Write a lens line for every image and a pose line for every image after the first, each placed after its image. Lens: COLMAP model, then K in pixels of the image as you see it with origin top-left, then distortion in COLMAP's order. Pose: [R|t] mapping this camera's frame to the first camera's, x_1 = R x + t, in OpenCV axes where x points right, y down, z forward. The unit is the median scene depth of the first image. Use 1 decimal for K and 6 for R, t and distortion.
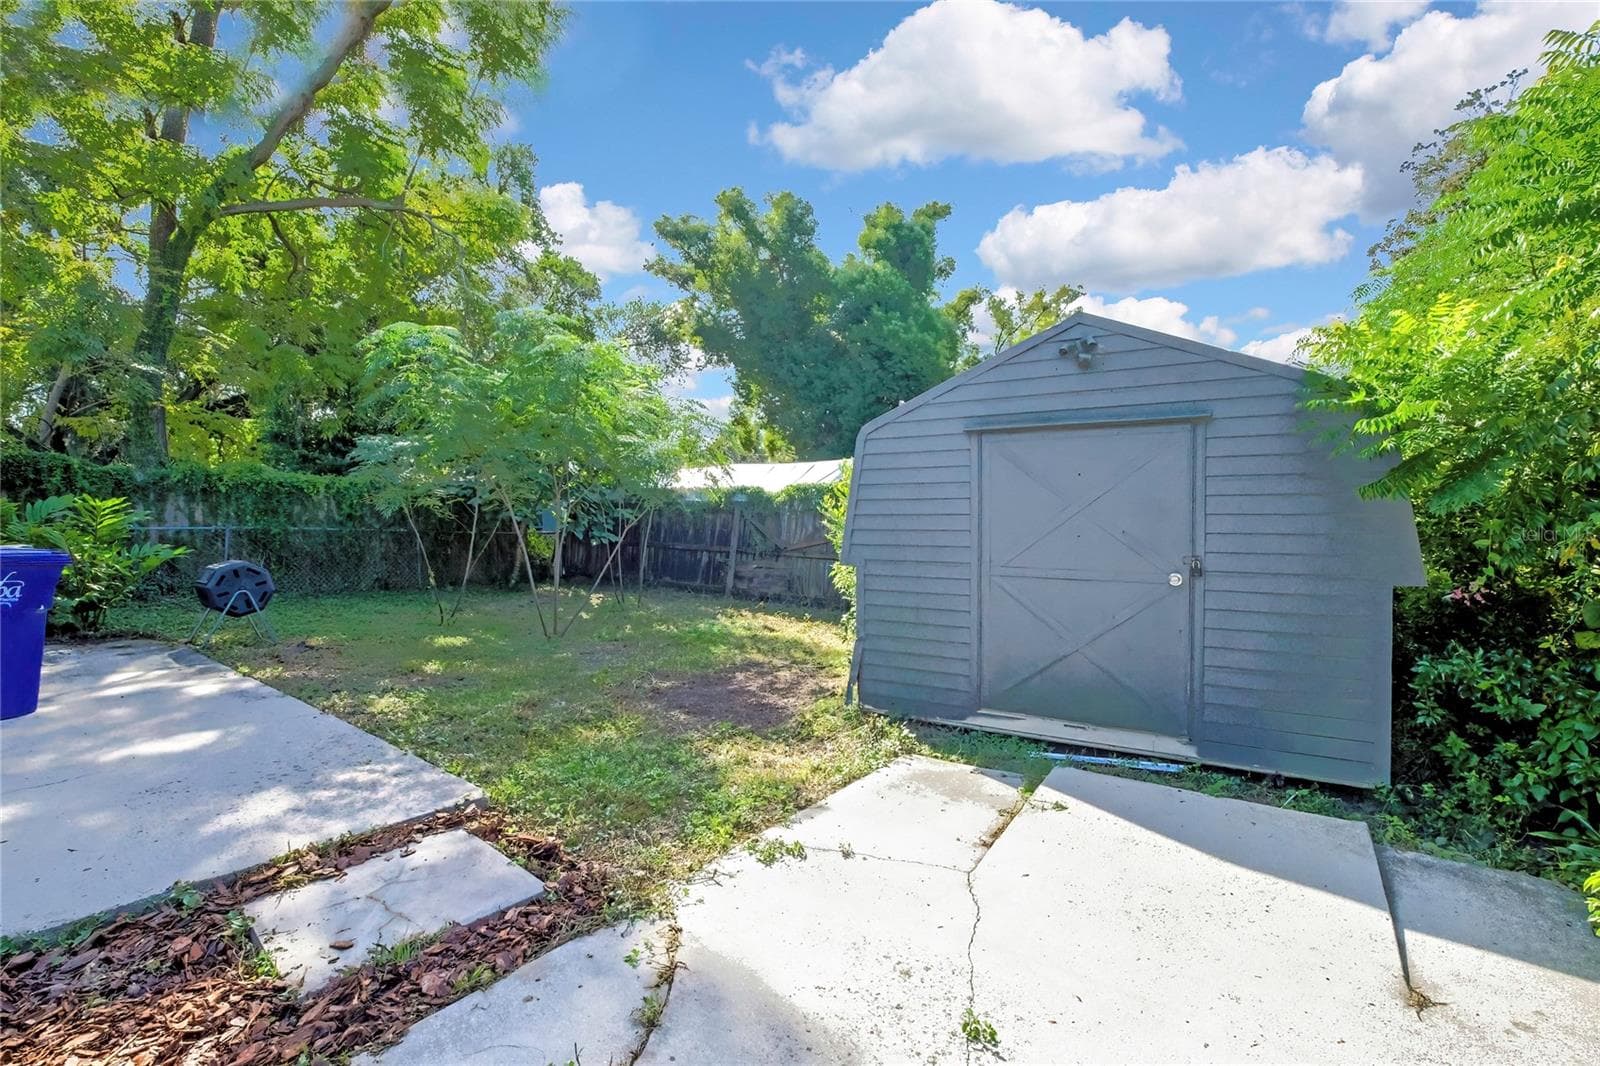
lens RADIAL K [[723.4, 0, 806.3], [0, 723.4, 534.0], [0, 0, 1]] dist [-0.014151, 0.000122]
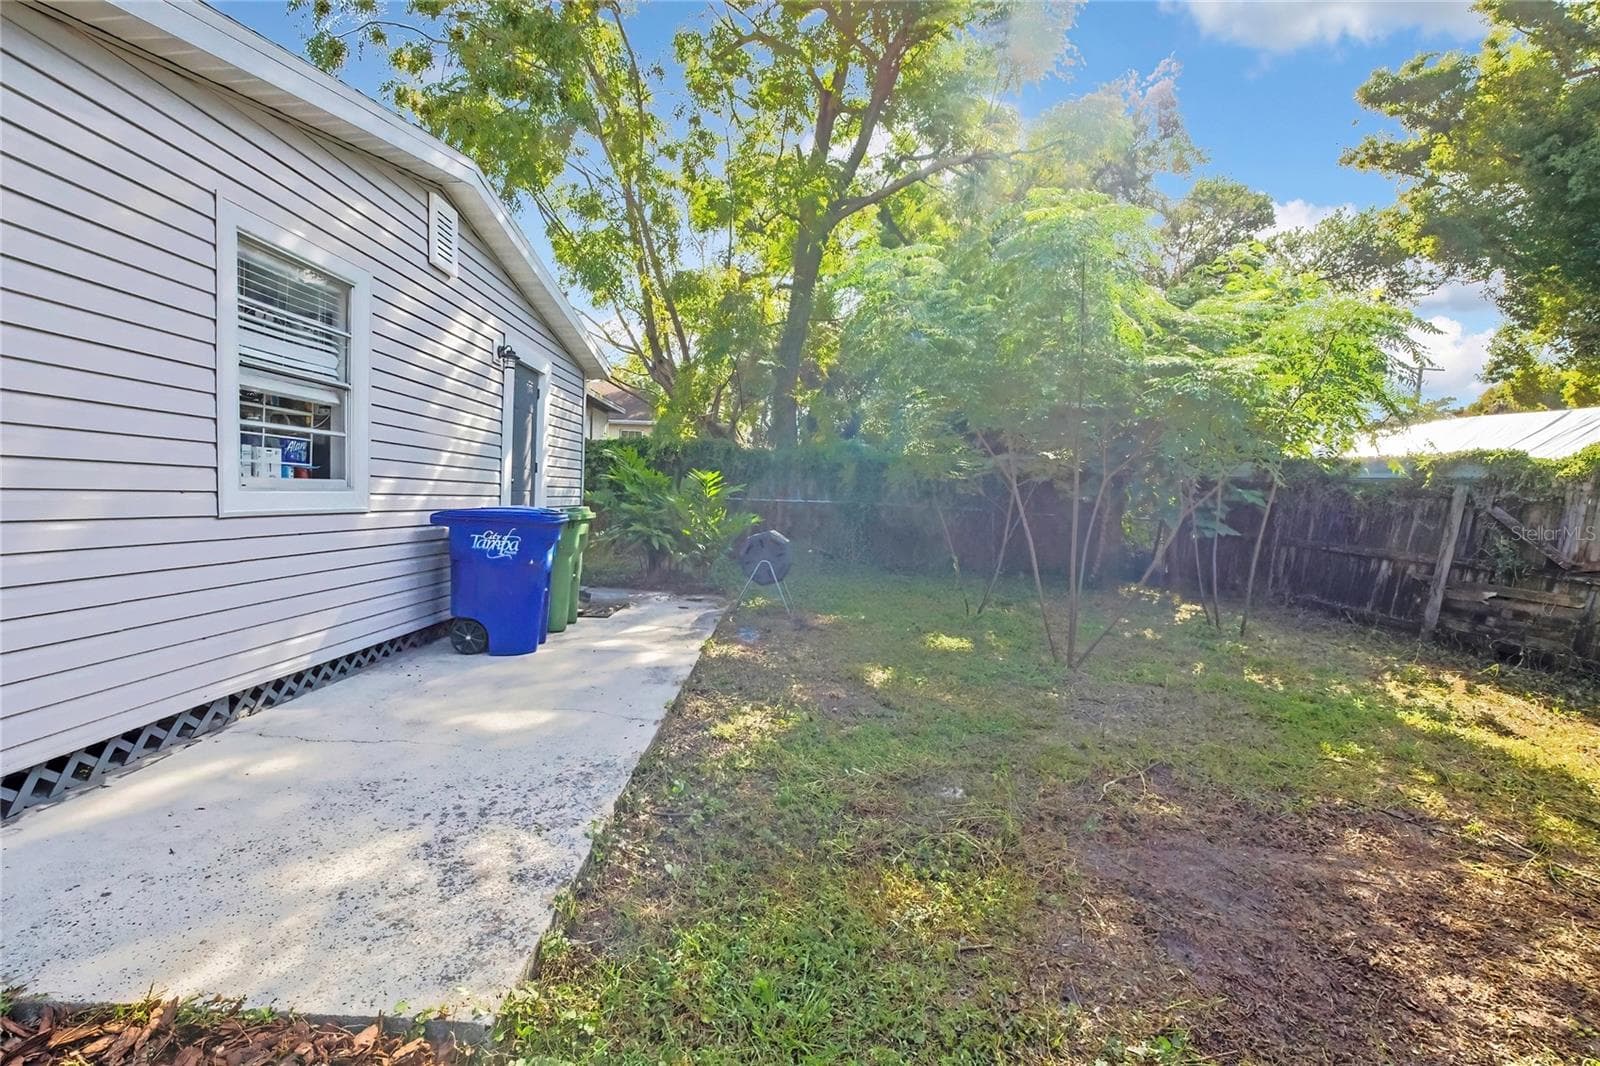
lens RADIAL K [[683.9, 0, 815.2], [0, 683.9, 536.6], [0, 0, 1]] dist [-0.018868, 0.003451]
pose [[0.612547, 0.060787, -0.788093, 0.018304], [-0.041742, 0.998135, 0.044543, -0.001144], [0.789331, 0.005611, 0.613942, 0.338727]]
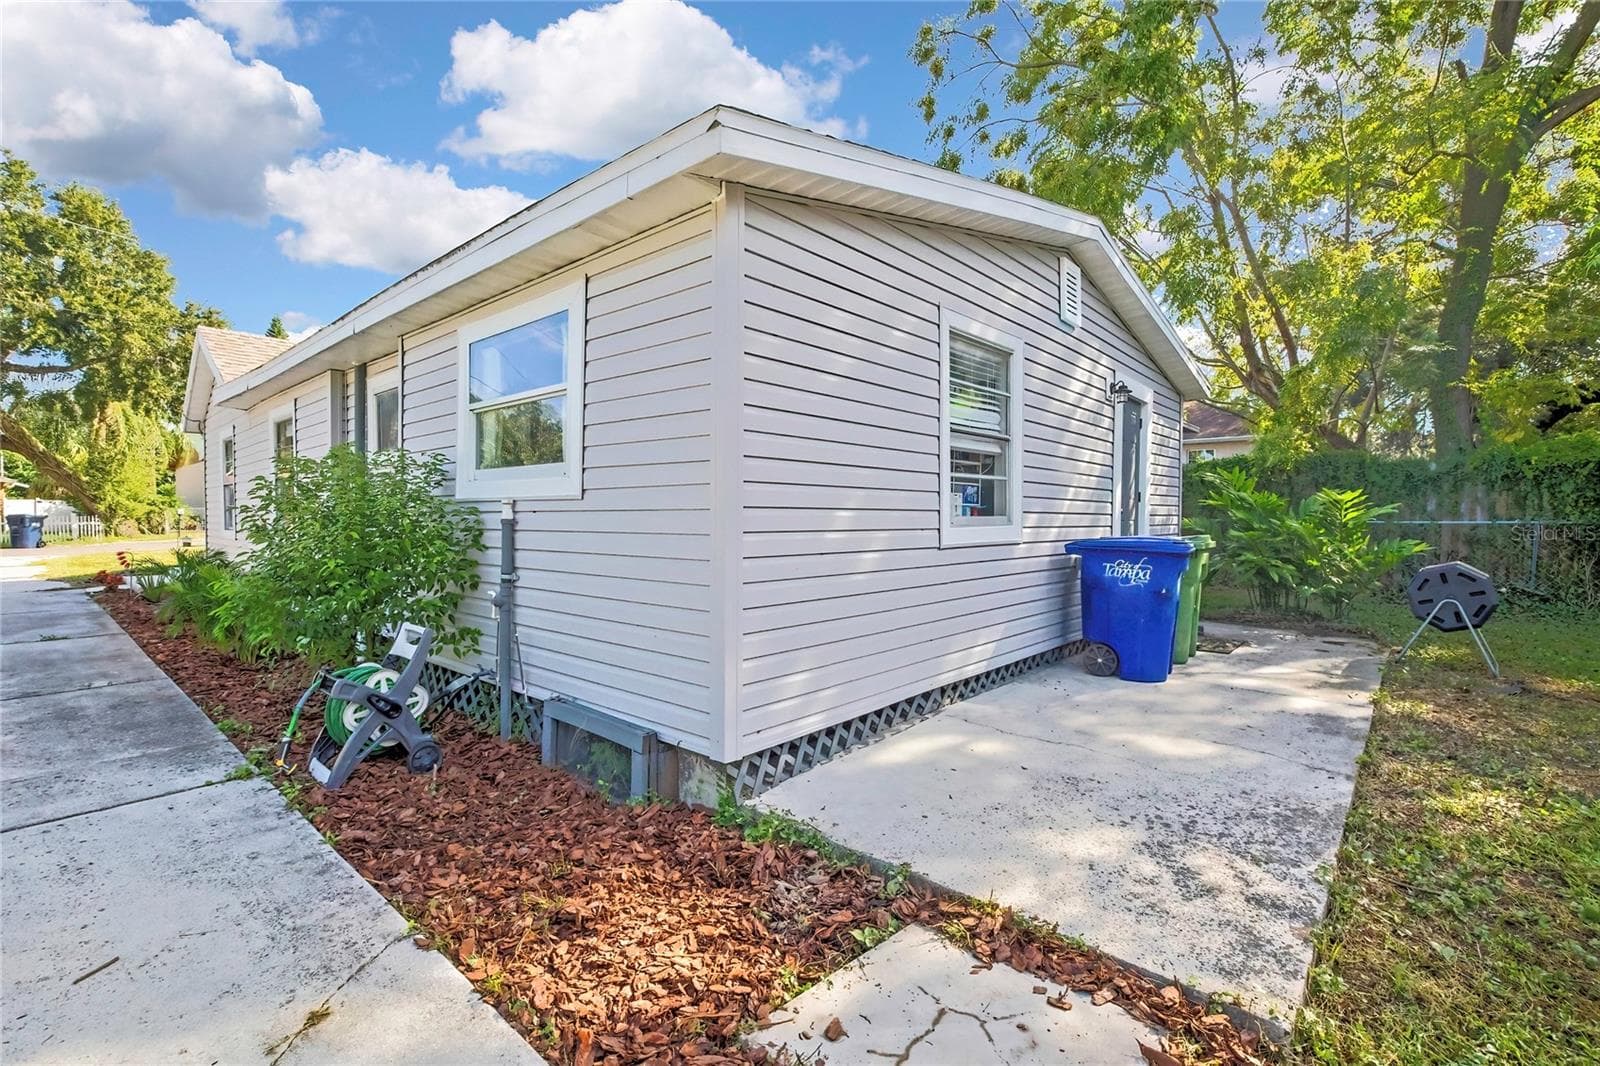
lens RADIAL K [[700.2, 0, 813.5], [0, 700.2, 532.4], [0, 0, 1]] dist [-0.011229, 0.000523]
pose [[-0.085761, 0.017085, -0.996169, 0.033181], [-0.012887, 0.999750, 0.018256, -0.000938], [0.996232, 0.014403, -0.085519, 0.264508]]
